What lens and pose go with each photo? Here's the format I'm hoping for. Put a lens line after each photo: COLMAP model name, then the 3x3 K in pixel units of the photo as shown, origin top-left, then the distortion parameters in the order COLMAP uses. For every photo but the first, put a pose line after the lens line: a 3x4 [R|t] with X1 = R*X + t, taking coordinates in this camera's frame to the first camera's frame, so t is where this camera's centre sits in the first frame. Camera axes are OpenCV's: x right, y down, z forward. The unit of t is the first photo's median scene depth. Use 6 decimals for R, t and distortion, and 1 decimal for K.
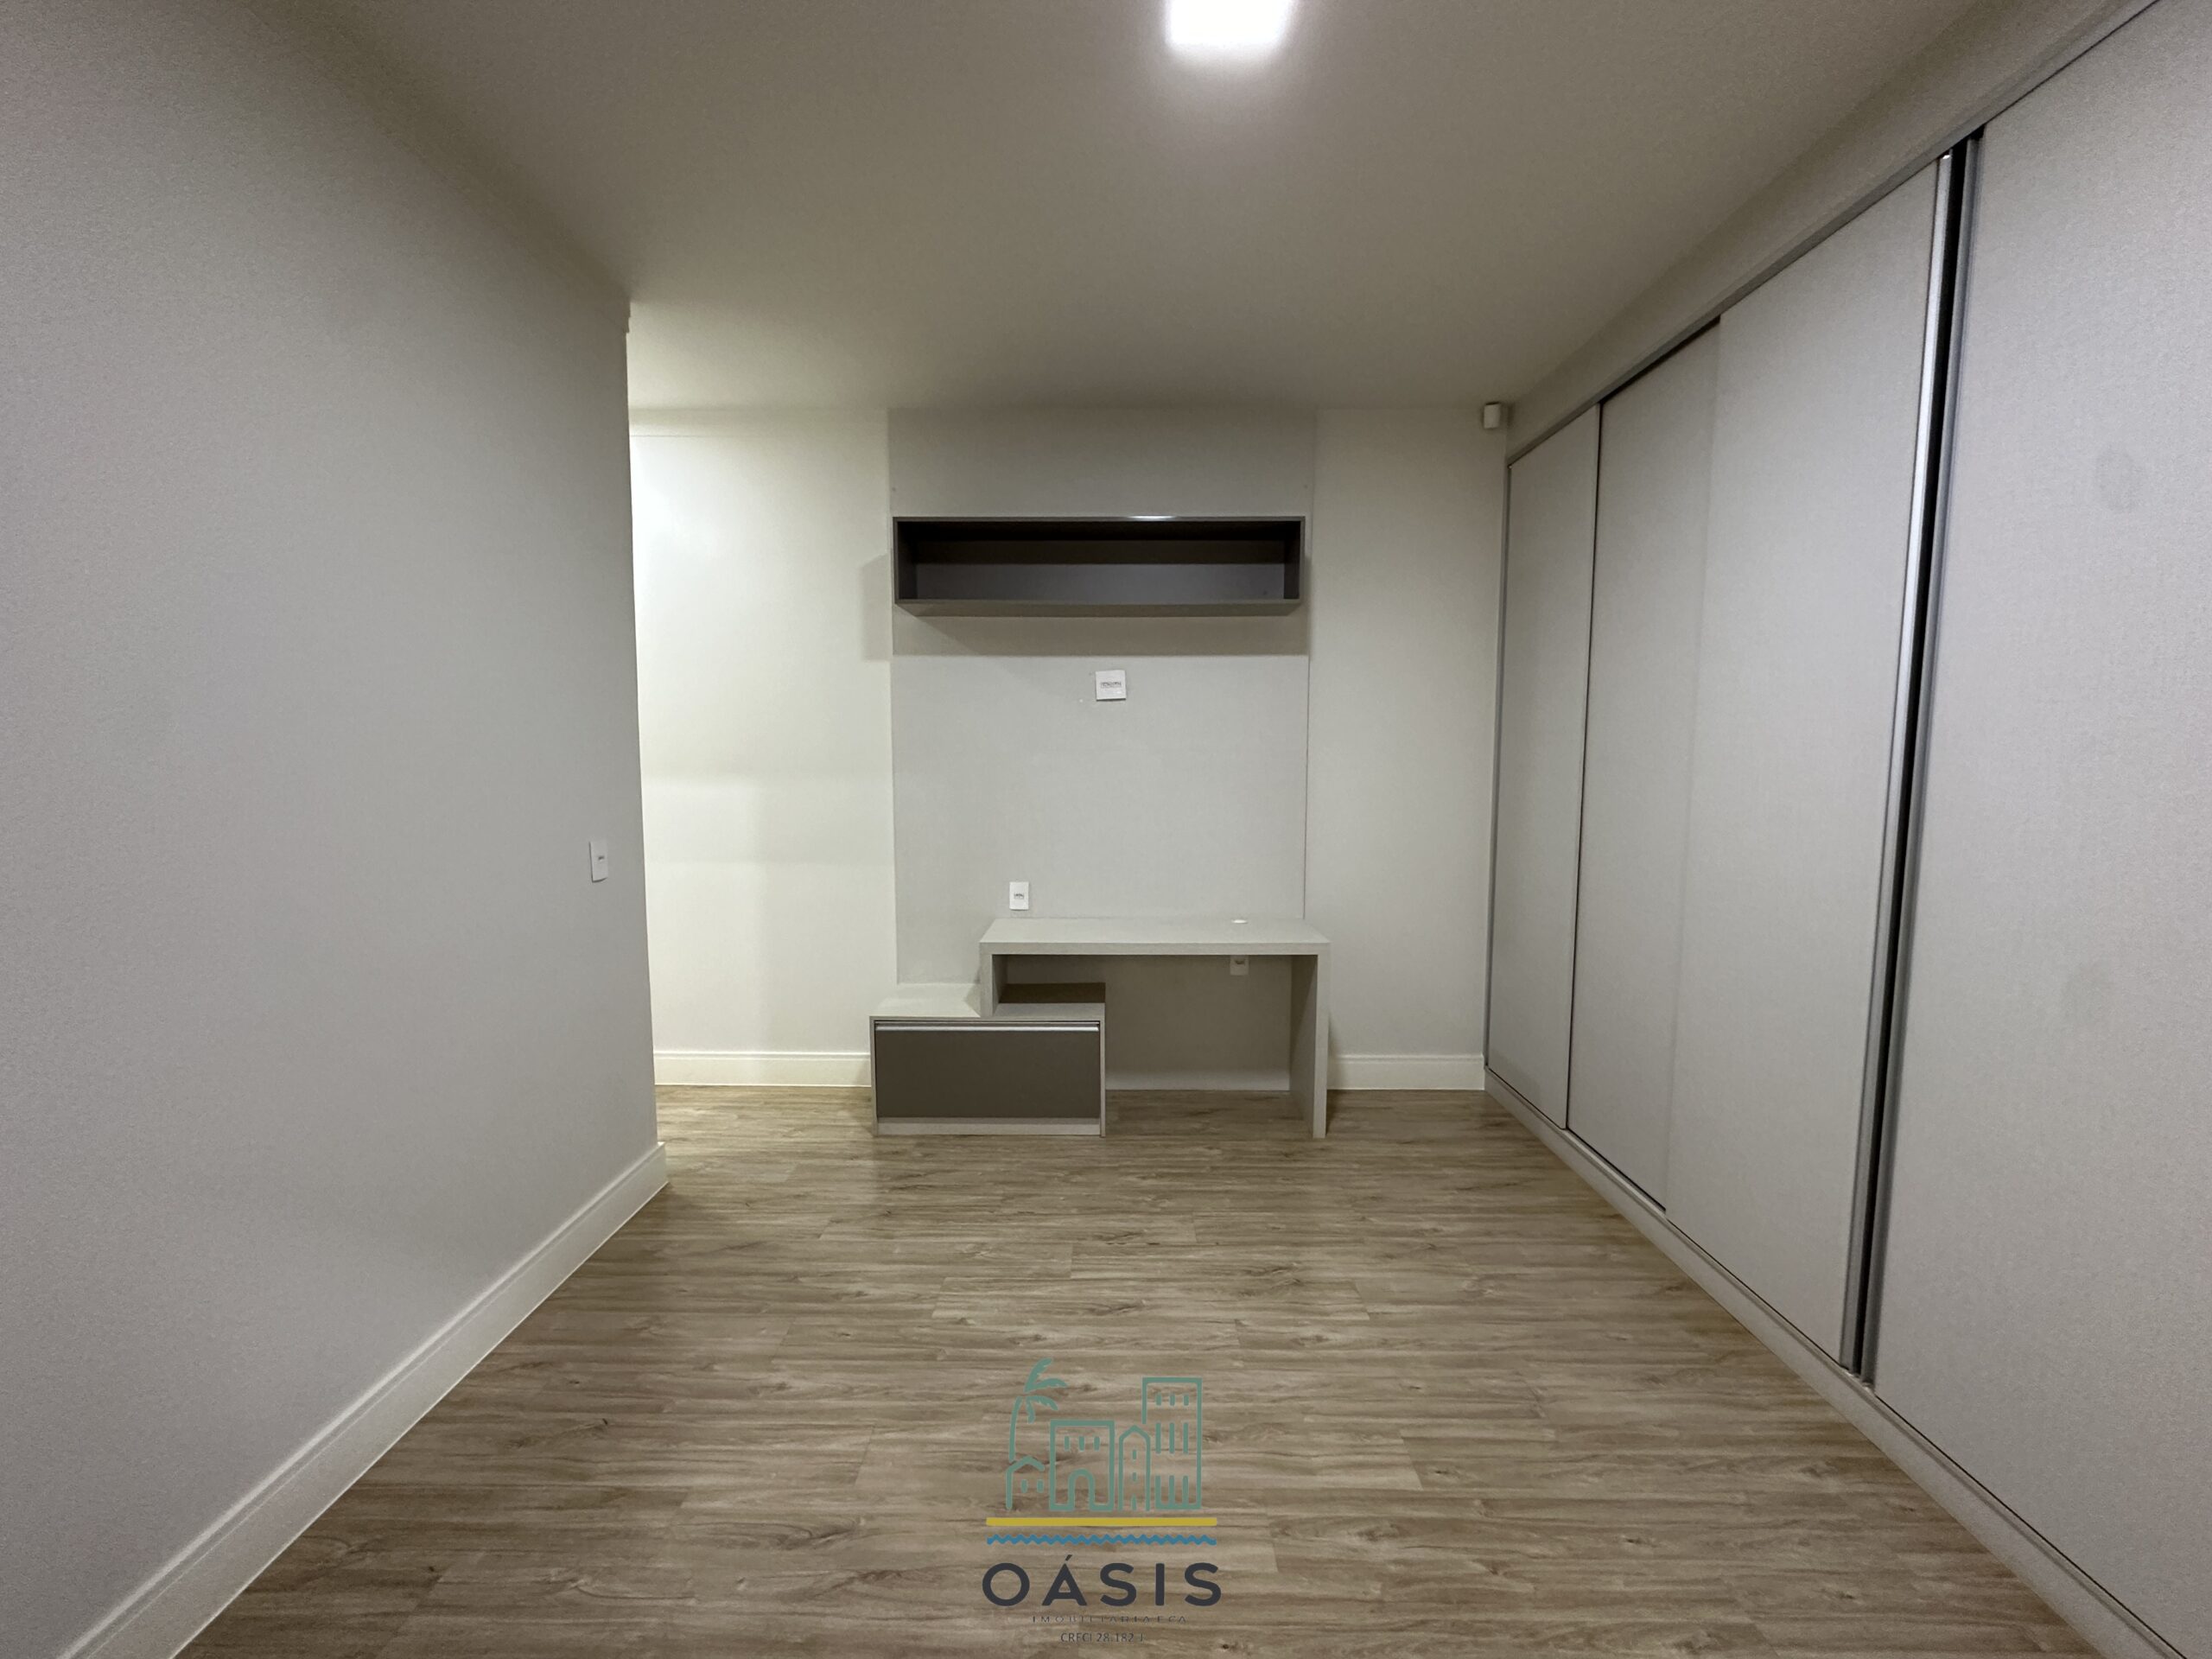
lens RADIAL K [[887.7, 0, 1105.3], [0, 887.7, 828.1], [0, 0, 1]] dist [-0.001984, -0.000166]
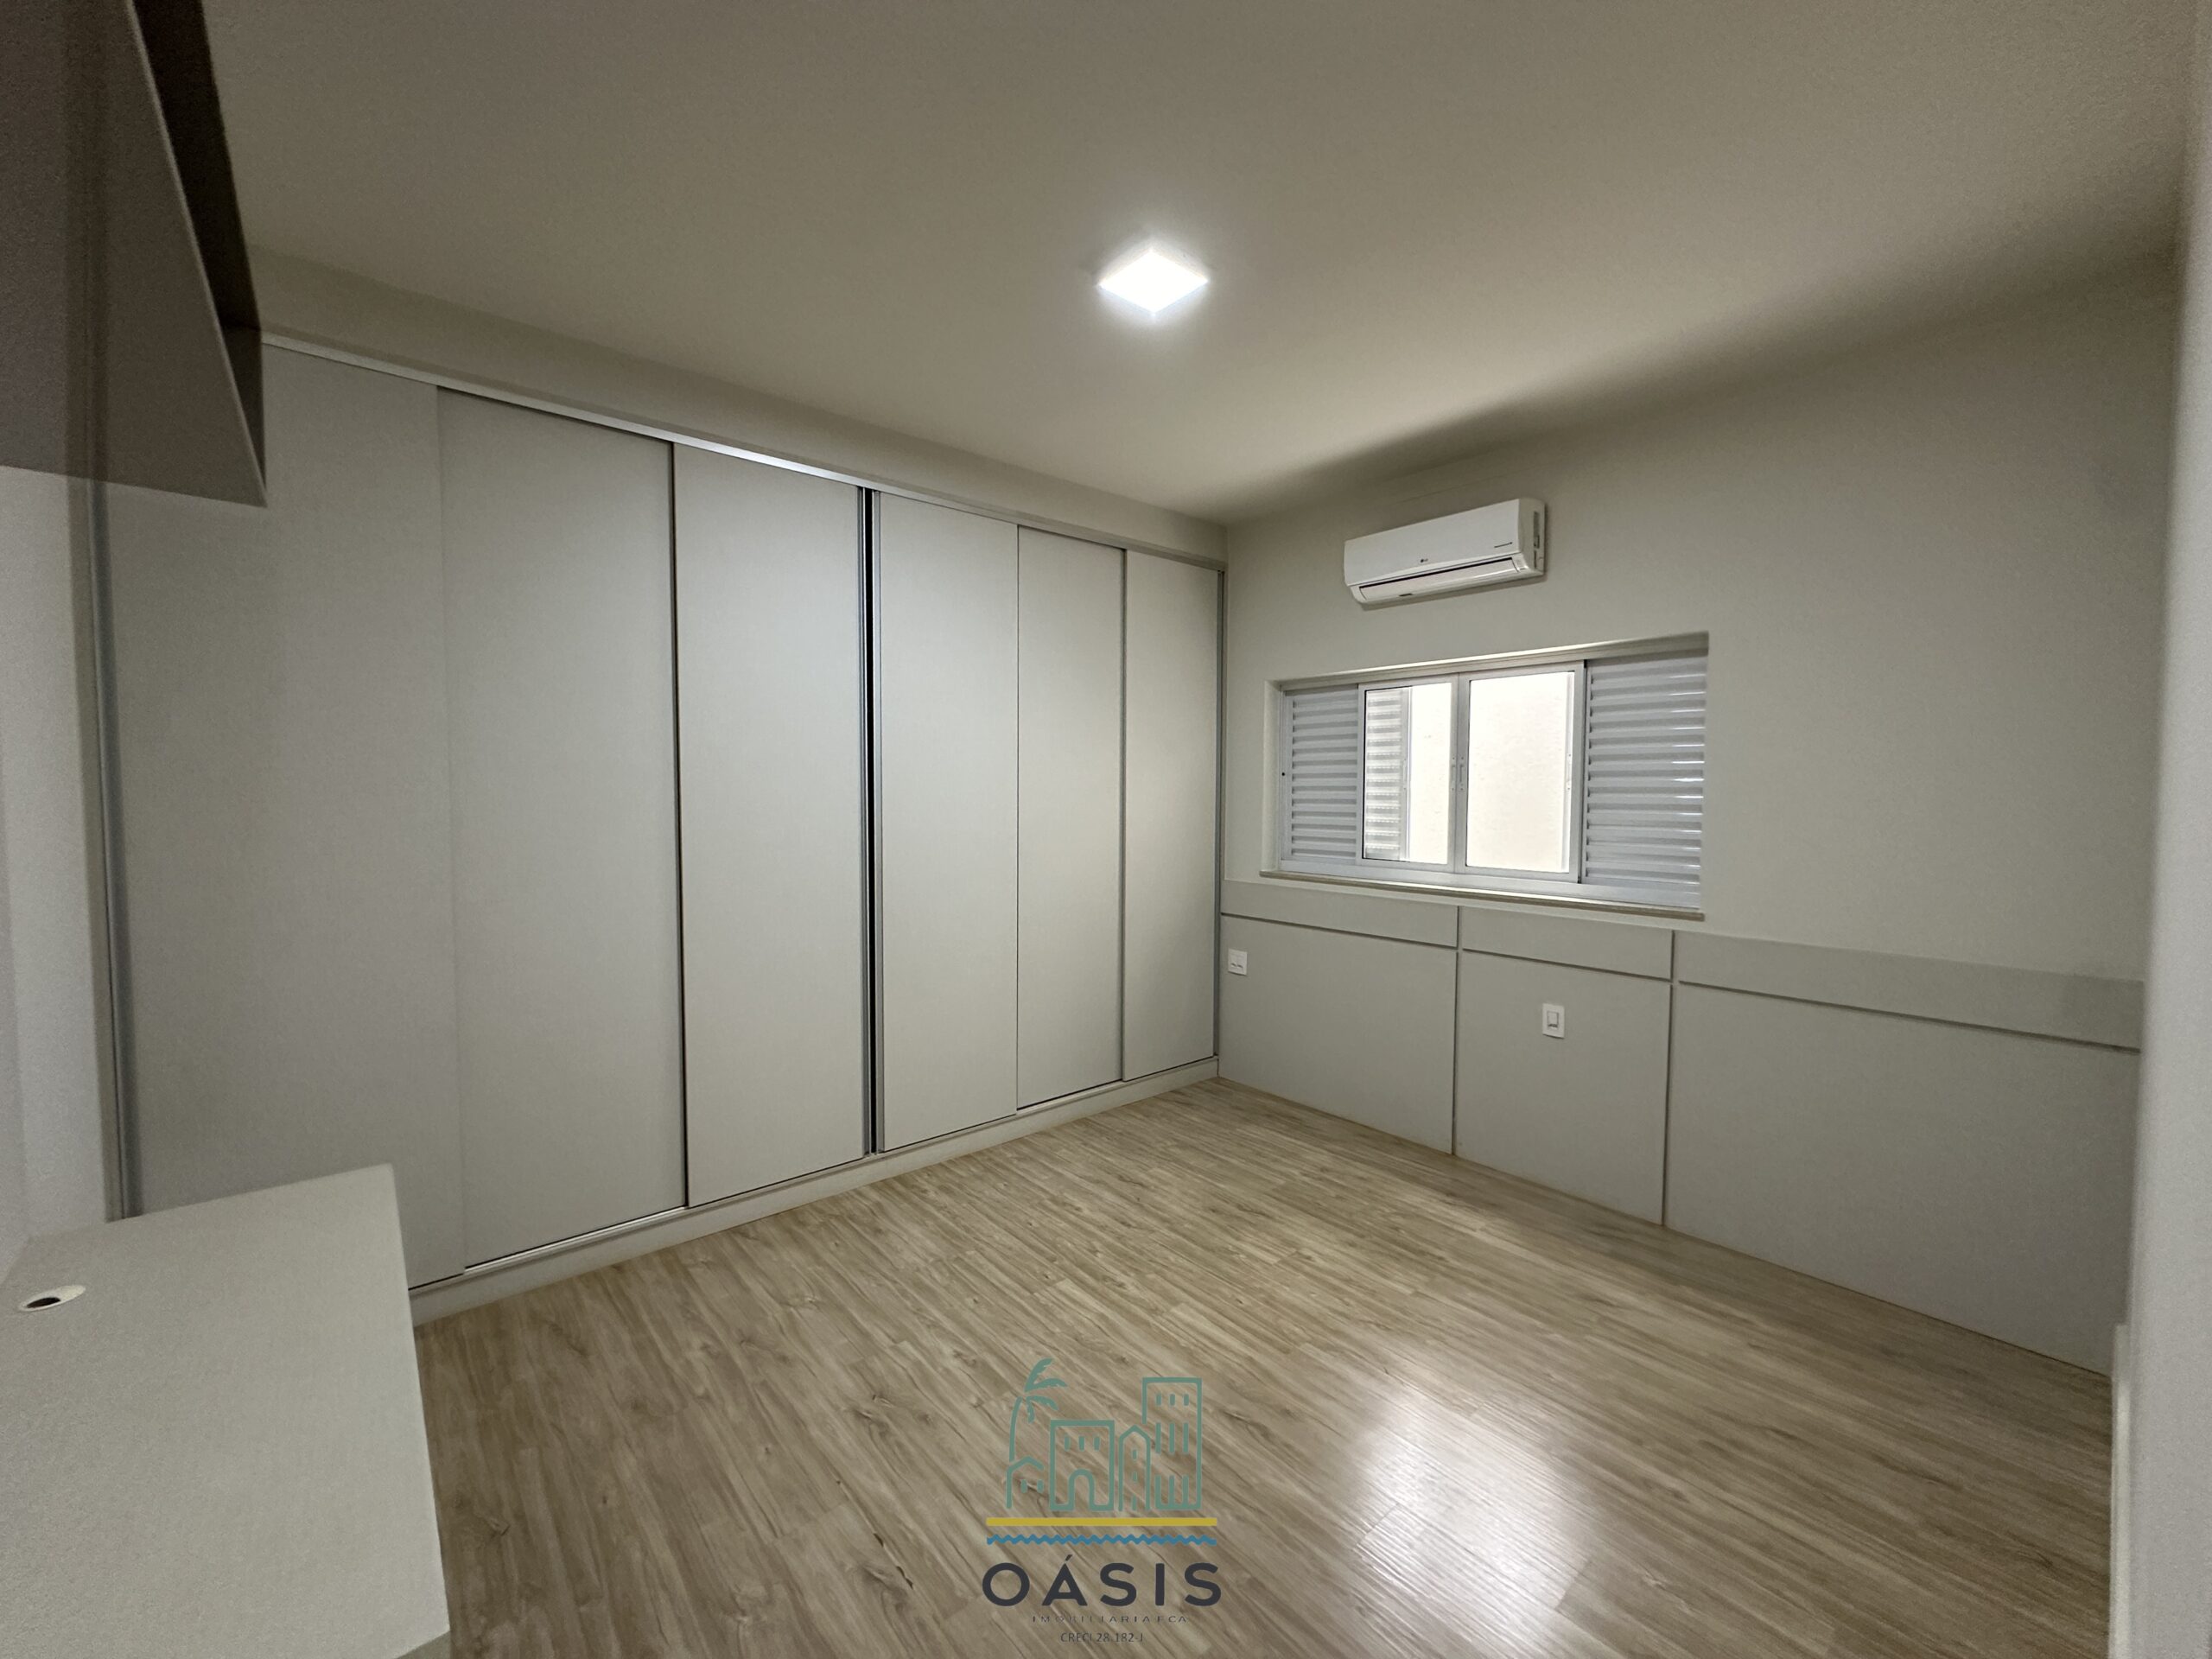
lens RADIAL K [[887.7, 0, 1103.2], [0, 887.7, 832.1], [0, 0, 1]] dist [-0.001984, -0.000166]
pose [[-0.659229, -0.043083, 0.750707, -0.642640], [0.064414, 0.991452, 0.113465, -0.159974], [-0.749178, 0.123155, -0.650819, 1.466677]]
